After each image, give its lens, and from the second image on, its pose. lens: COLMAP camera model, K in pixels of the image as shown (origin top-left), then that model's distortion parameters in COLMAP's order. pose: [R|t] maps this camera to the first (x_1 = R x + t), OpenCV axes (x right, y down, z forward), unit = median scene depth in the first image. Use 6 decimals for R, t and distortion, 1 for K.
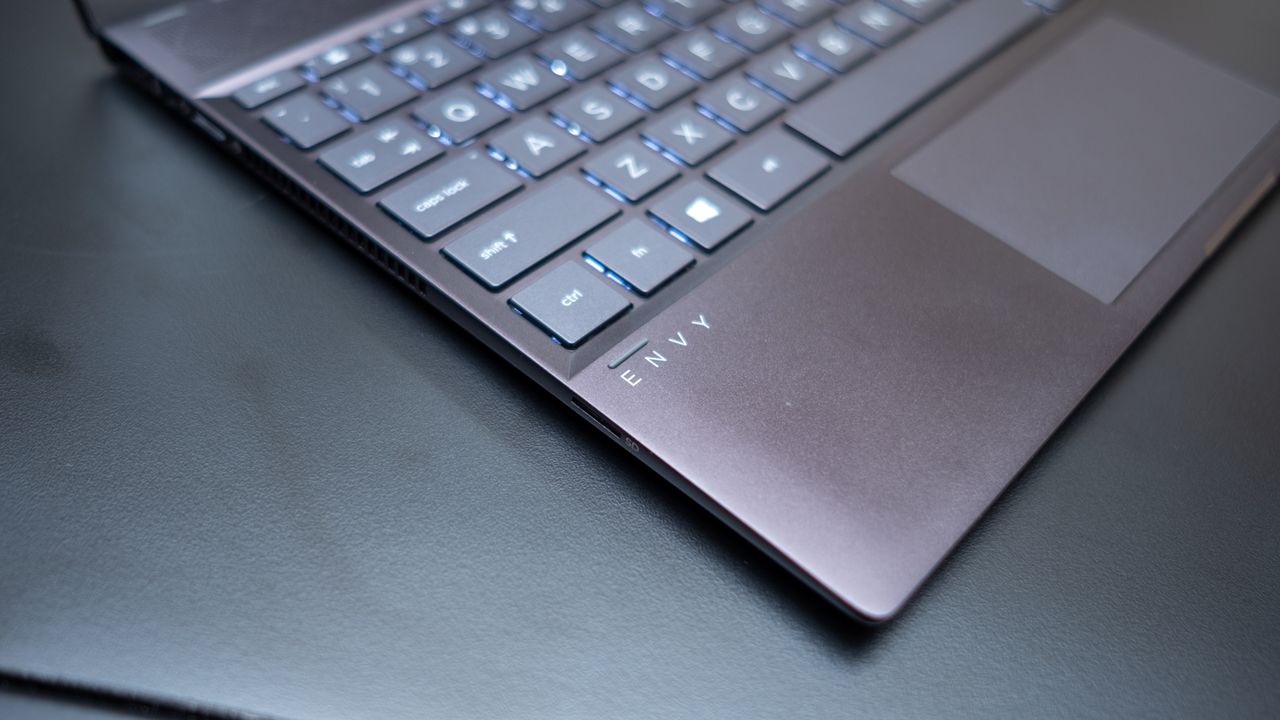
lens RADIAL K [[1233.5, 0, 640.0], [0, 1233.5, 360.0], [0, 0, 1]] dist [-0.014478, 0.018558]
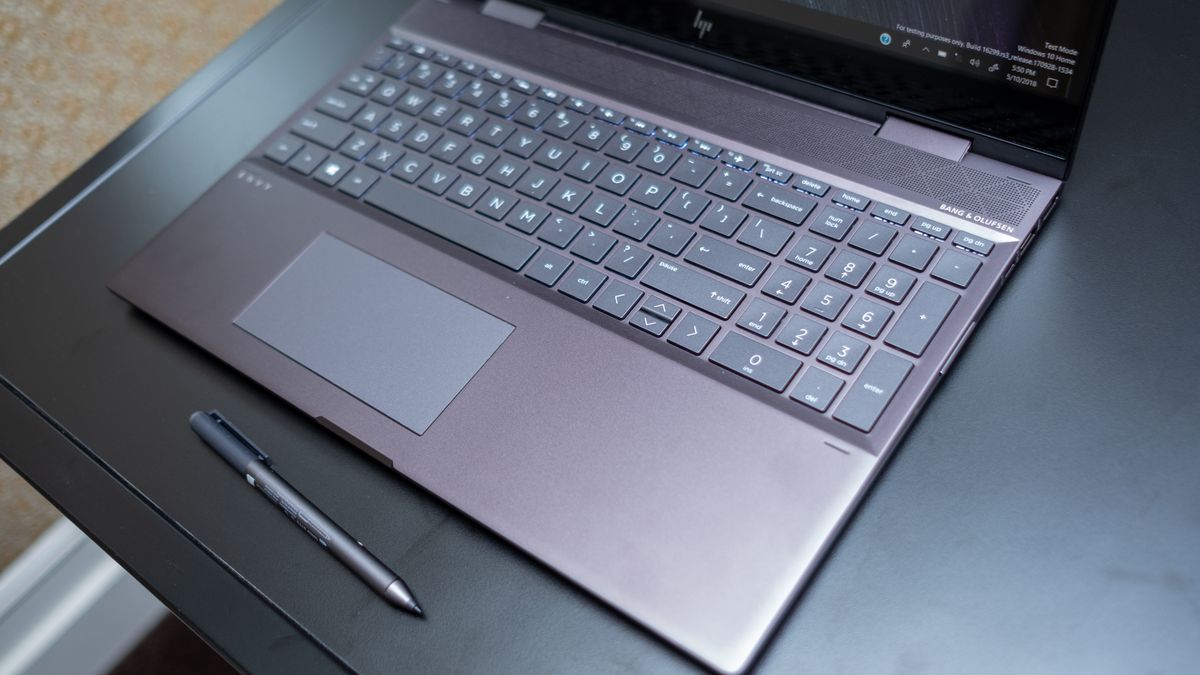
lens RADIAL K [[1156.4, 0, 600.0], [0, 1156.4, 337.5], [0, 0, 1]] dist [-0.014478, 0.018558]
pose [[0.041646, 0.676834, -0.734957, 1.709817], [-0.570620, 0.619940, 0.538578, -1.258251], [0.820157, 0.396952, 0.412033, 0.592399]]
